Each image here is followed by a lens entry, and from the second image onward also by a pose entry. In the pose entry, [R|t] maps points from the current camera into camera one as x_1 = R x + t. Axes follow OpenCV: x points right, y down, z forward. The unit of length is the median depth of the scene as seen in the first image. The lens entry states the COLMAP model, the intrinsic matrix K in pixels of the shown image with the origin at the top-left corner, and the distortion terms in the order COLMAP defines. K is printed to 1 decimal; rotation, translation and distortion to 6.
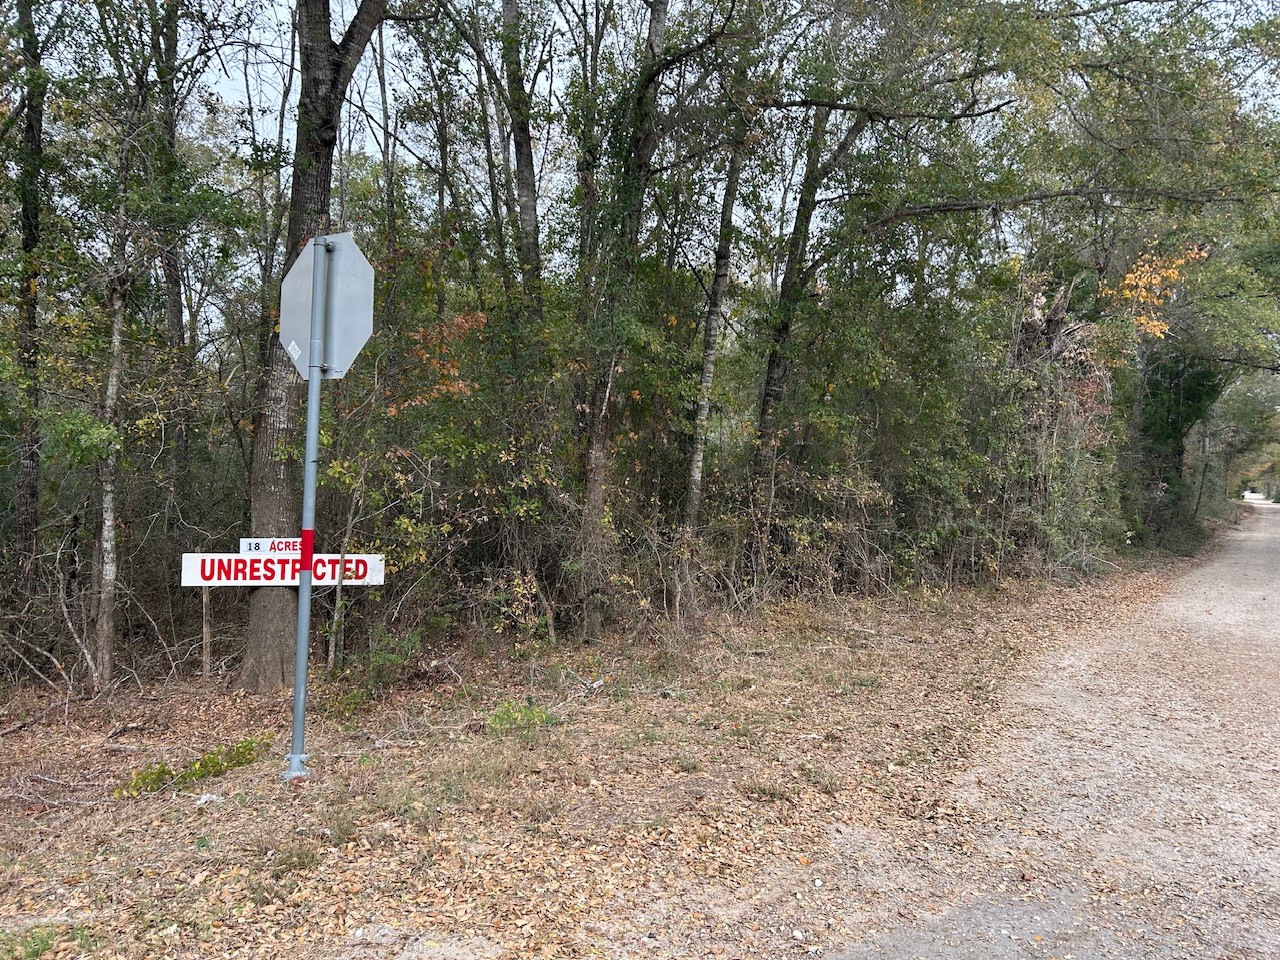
lens RADIAL K [[956.0, 0, 636.9], [0, 956.0, 468.0], [0, 0, 1]] dist [0.059872, -0.063587]
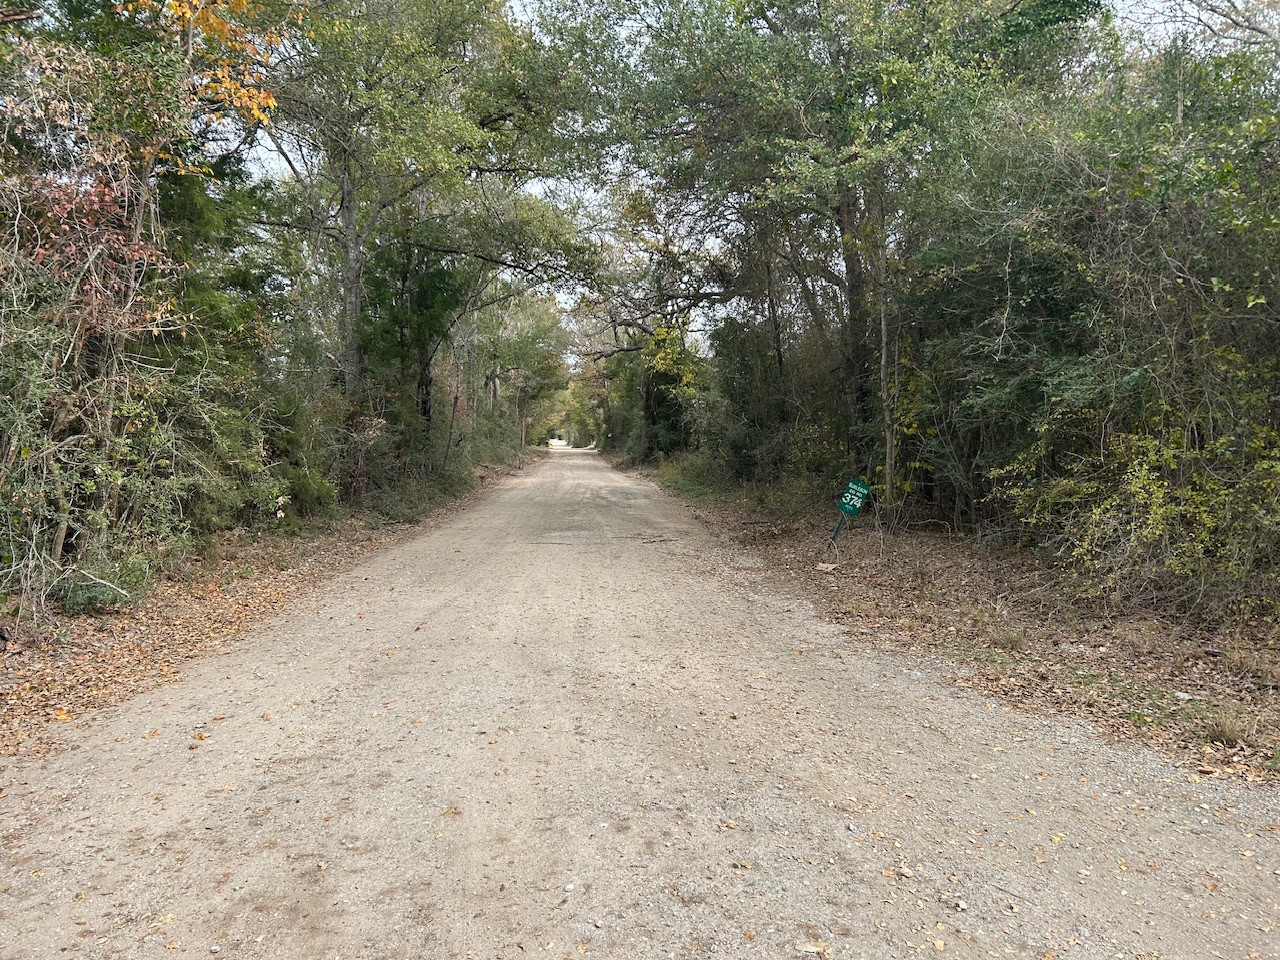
lens RADIAL K [[956.0, 0, 636.9], [0, 956.0, 468.0], [0, 0, 1]] dist [0.059872, -0.063587]
pose [[0.799029, -0.057625, 0.598524, 0.330526], [0.032668, 0.998087, 0.052482, 0.024867], [-0.600404, -0.022382, 0.799384, 0.403270]]
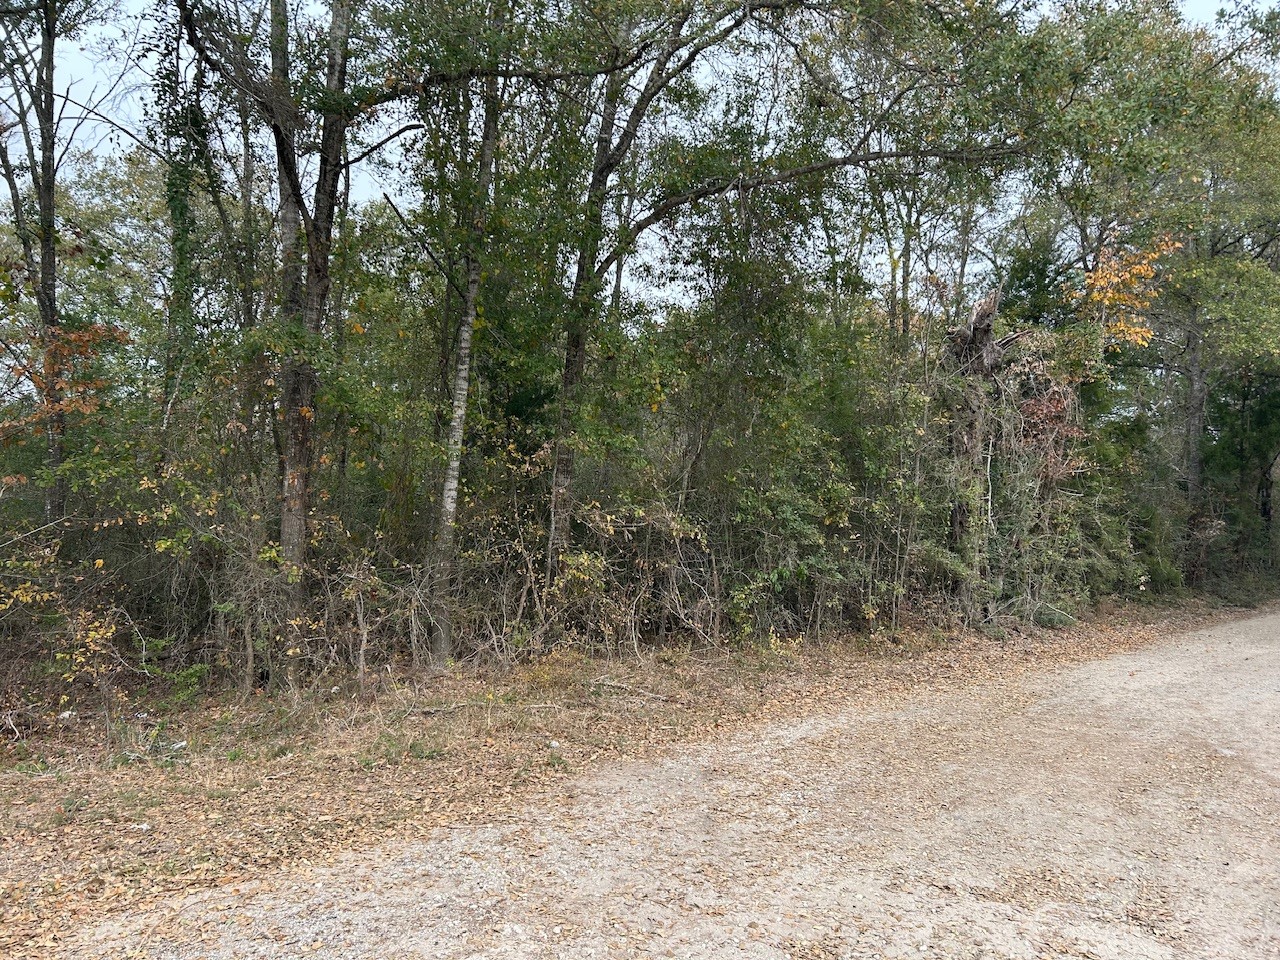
lens RADIAL K [[956.0, 0, 636.9], [0, 956.0, 468.0], [0, 0, 1]] dist [0.059872, -0.063587]
pose [[0.987822, -0.016427, -0.154716, 0.199945], [0.008624, 0.998663, -0.050967, 0.010254], [0.155346, 0.049012, 0.986644, 0.084808]]
